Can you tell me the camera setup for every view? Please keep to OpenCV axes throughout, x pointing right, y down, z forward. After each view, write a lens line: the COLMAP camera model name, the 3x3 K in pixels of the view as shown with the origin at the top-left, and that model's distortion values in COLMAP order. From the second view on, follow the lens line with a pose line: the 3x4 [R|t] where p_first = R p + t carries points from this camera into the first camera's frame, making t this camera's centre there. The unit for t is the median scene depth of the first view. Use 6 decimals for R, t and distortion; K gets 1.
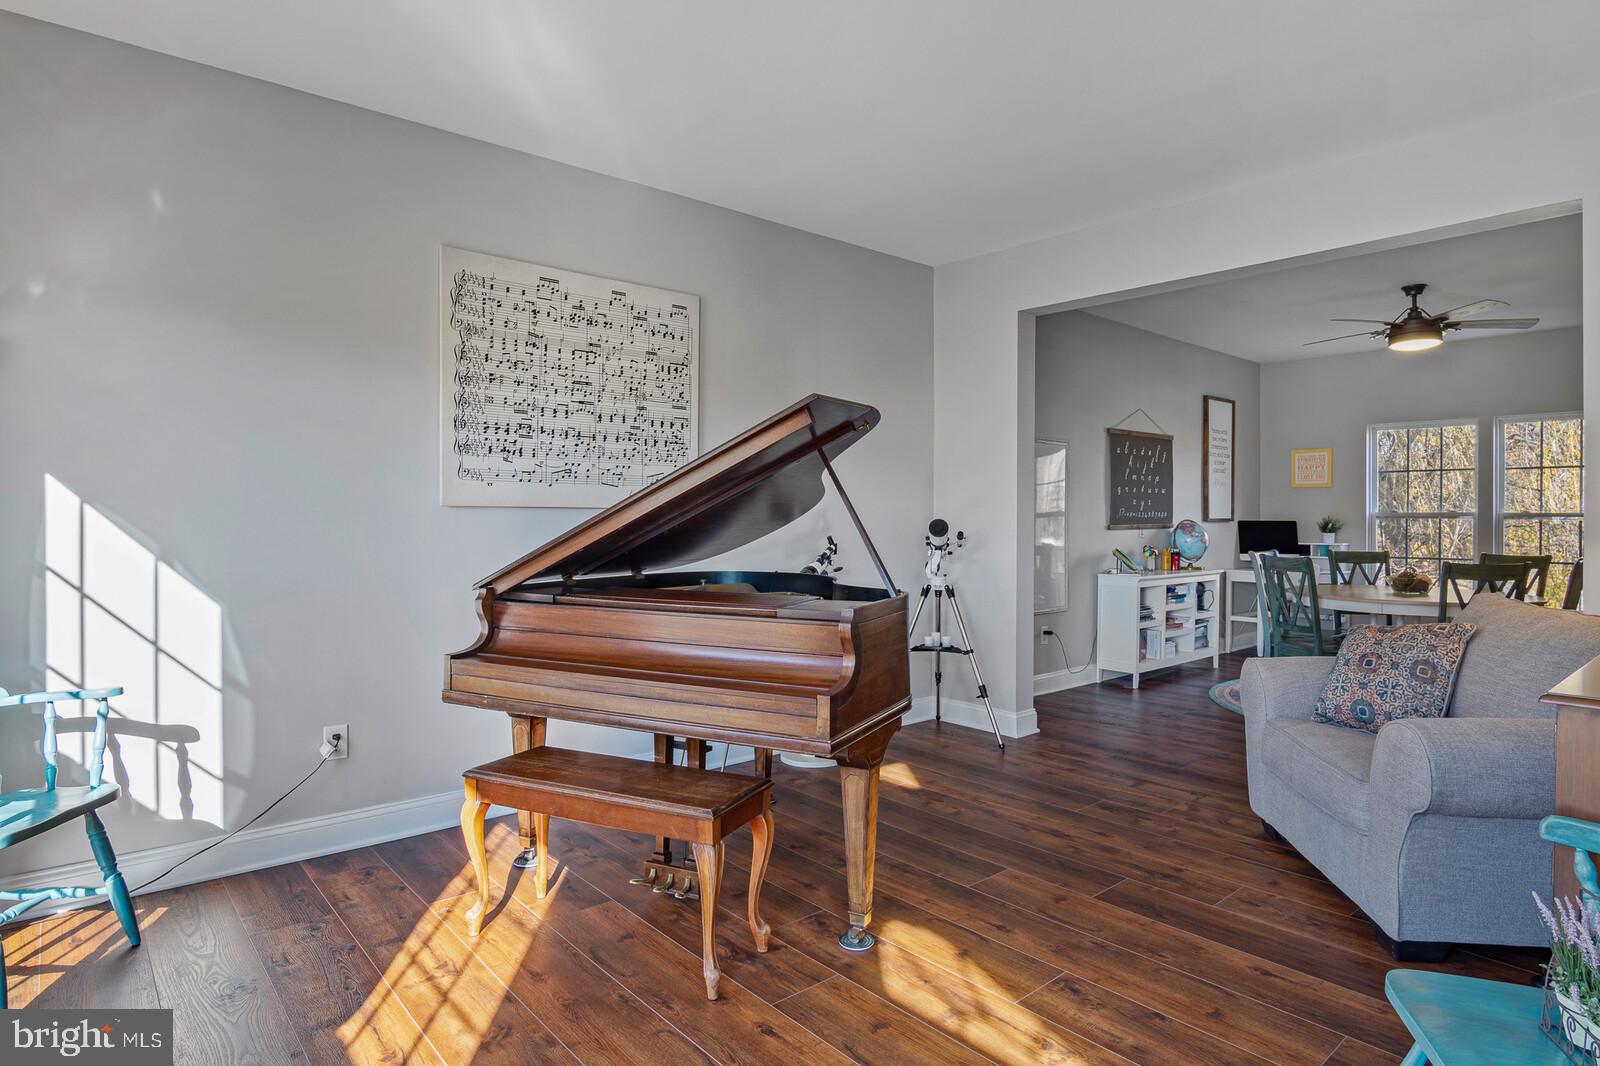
lens RADIAL K [[880.5, 0, 811.7], [0, 880.5, 525.1], [0, 0, 1]] dist [-0.037843, 0.011743]
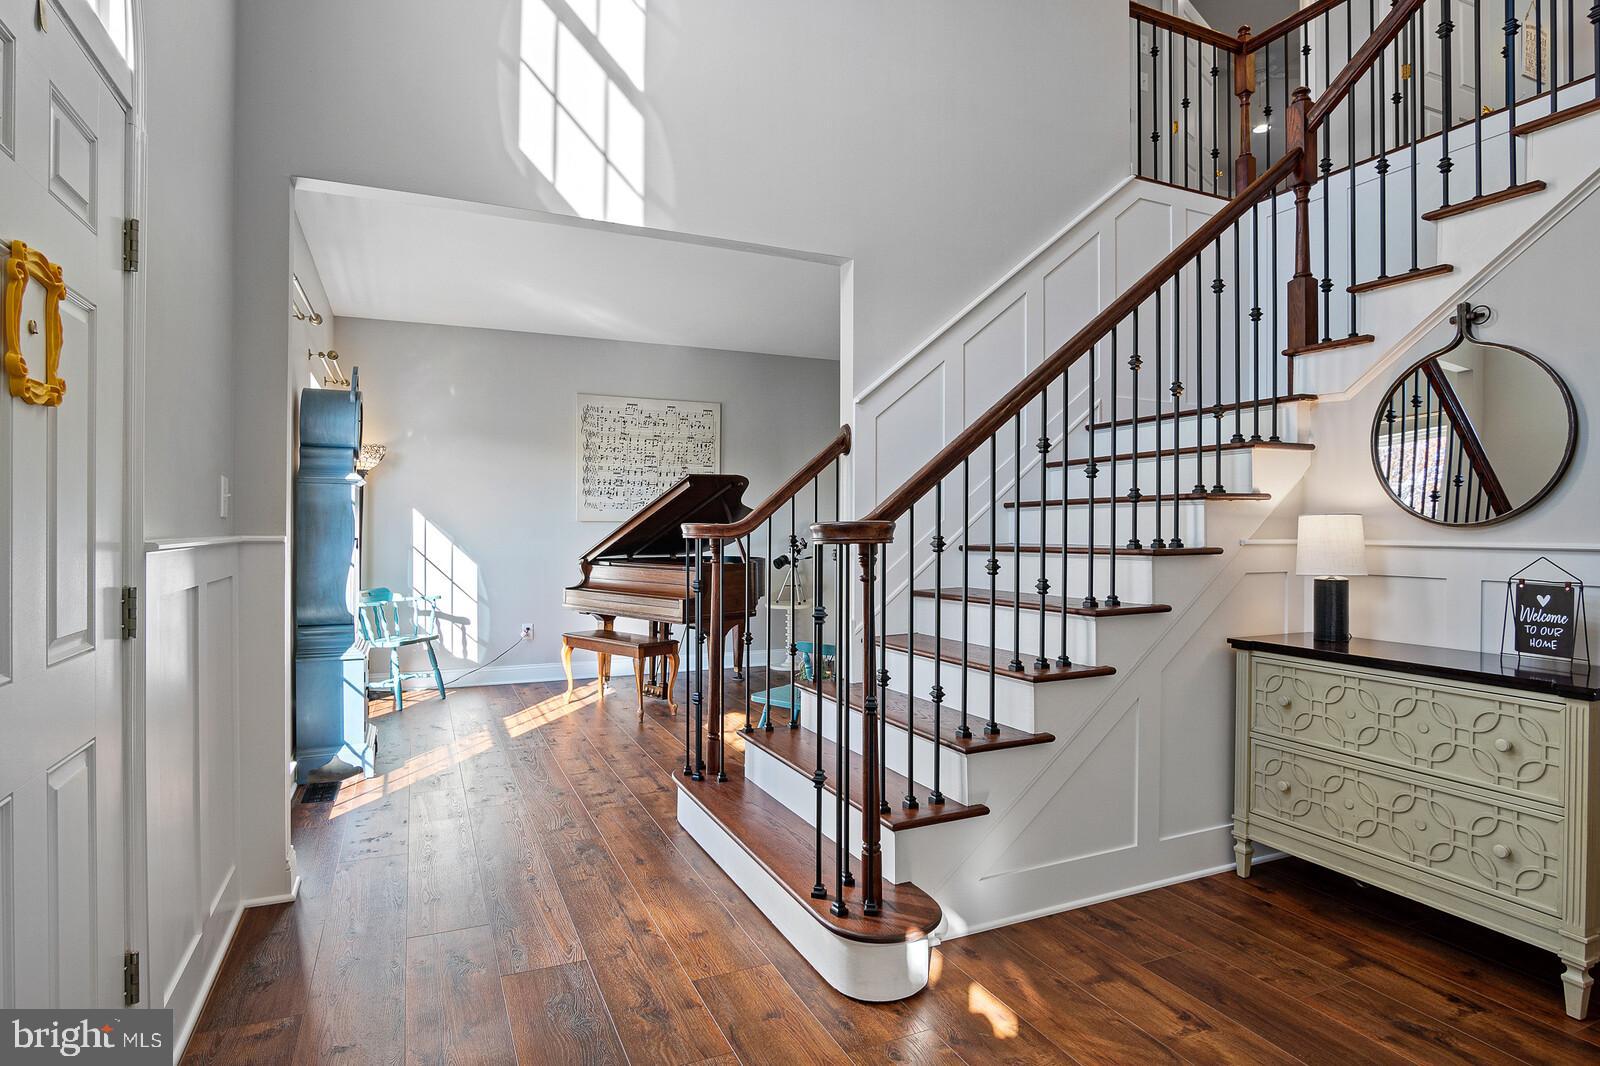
lens RADIAL K [[686.7, 0, 740.4], [0, 686.7, 532.2], [0, 0, 1]] dist [-0.013651, -0.000030]
pose [[0.962868, -0.000610, -0.269974, 0.380096], [0.000322, 0.999999, -0.001113, 0.006003], [0.269974, 0.000985, 0.962867, -0.446213]]
